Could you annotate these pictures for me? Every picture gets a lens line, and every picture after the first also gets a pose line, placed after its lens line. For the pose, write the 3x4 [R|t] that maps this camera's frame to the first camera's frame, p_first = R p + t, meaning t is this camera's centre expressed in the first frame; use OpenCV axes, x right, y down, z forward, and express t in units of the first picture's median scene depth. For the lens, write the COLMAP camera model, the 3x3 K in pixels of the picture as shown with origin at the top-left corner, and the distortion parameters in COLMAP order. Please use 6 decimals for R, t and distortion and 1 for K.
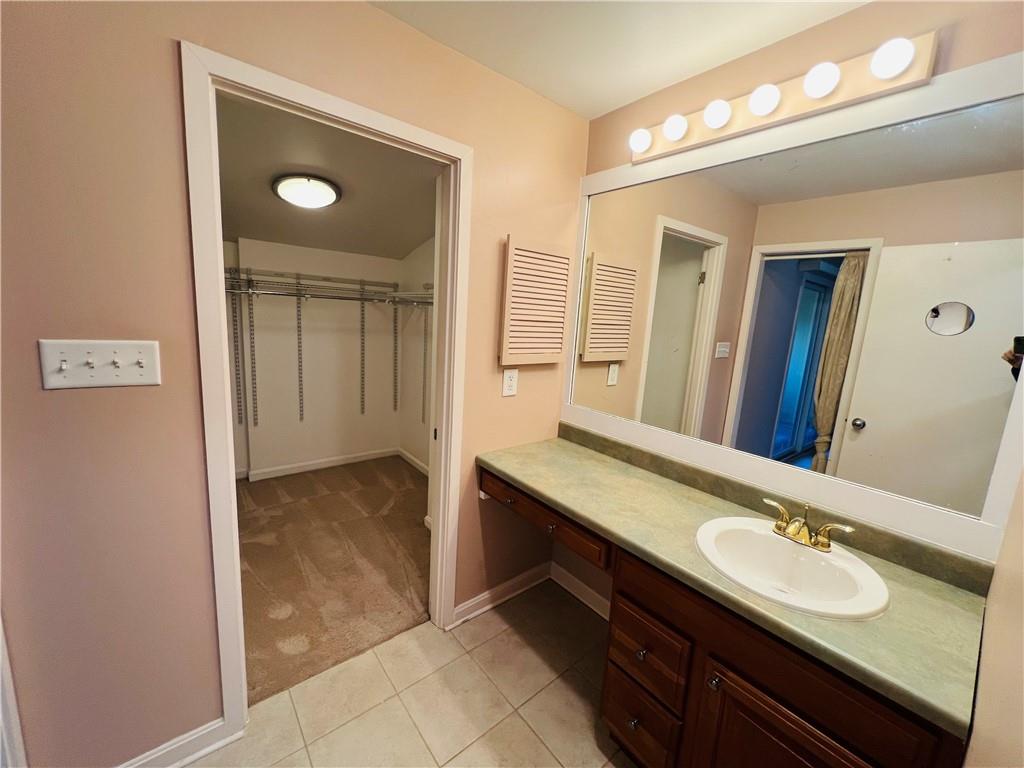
lens RADIAL K [[410.5, 0, 512.6], [0, 410.5, 379.7], [0, 0, 1]] dist [0.007009, 0.000410]
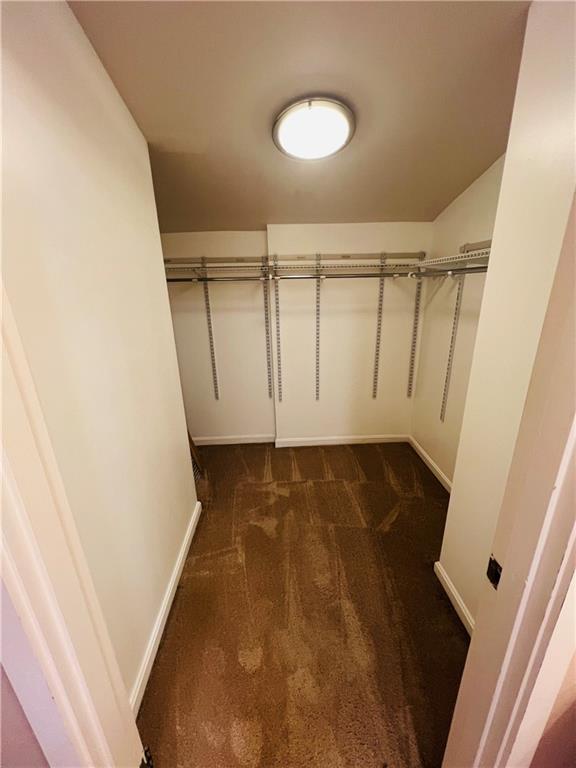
lens RADIAL K [[307.9, 0, 289.1], [0, 307.9, 384.5], [0, 0, 1]] dist [0.007009, 0.000410]
pose [[0.790133, 0.113174, -0.602397, -0.101744], [-0.028457, 0.988519, 0.148391, -0.059230], [0.612275, -0.100106, 0.784282, 0.355572]]
